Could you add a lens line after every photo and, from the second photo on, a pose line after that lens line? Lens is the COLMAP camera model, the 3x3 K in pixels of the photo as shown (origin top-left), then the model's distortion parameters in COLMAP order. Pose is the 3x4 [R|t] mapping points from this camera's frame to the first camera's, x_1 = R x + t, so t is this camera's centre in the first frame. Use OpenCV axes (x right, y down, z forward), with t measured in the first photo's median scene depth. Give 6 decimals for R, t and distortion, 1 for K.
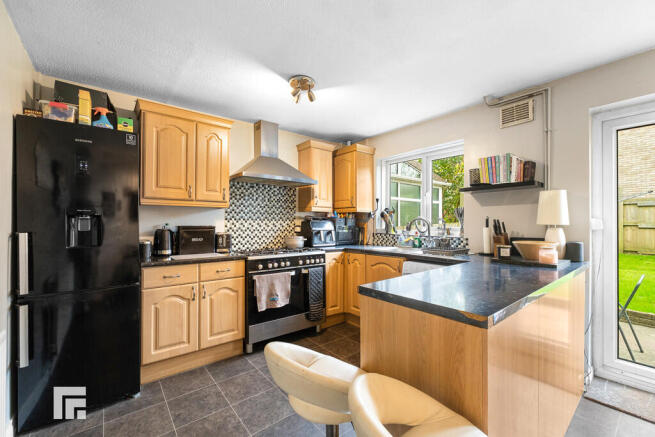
lens RADIAL K [[284.9, 0, 333.0], [0, 284.9, 219.6], [0, 0, 1]] dist [-0.011563, 0.001793]
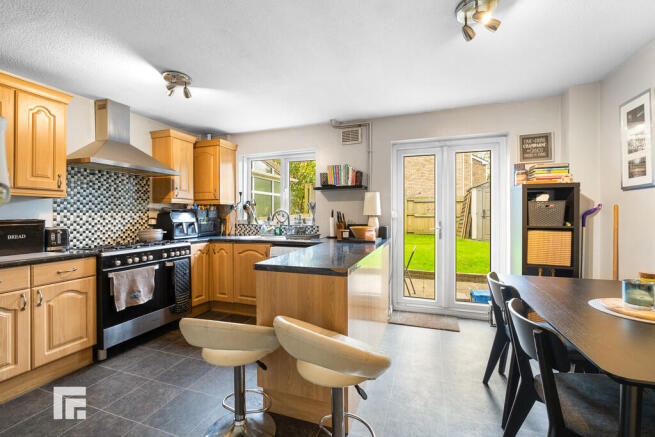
lens RADIAL K [[284.9, 0, 324.7], [0, 284.9, 214.7], [0, 0, 1]] dist [-0.011563, 0.001793]
pose [[0.868915, -0.007074, 0.494910, -0.126539], [0.000258, 0.999904, 0.013839, -0.002889], [-0.494961, -0.011898, 0.868834, -0.125506]]
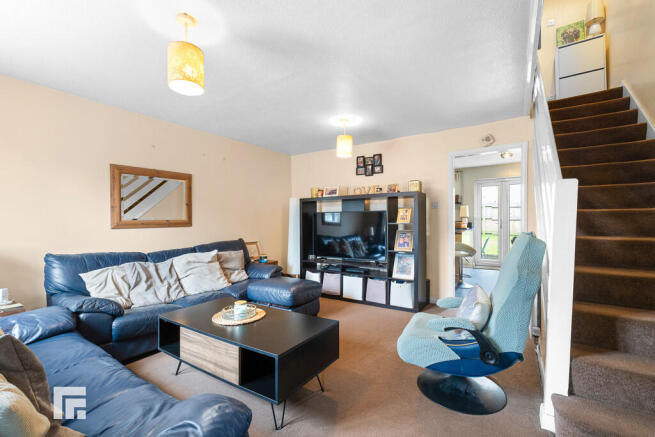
lens RADIAL K [[284.9, 0, 331.6], [0, 284.9, 220.8], [0, 0, 1]] dist [-0.011563, 0.001793]
pose [[0.955377, -0.002621, 0.295379, -0.993006], [-0.000826, 0.999933, 0.011547, 0.018743], [-0.295389, -0.011275, 0.955310, -1.002632]]
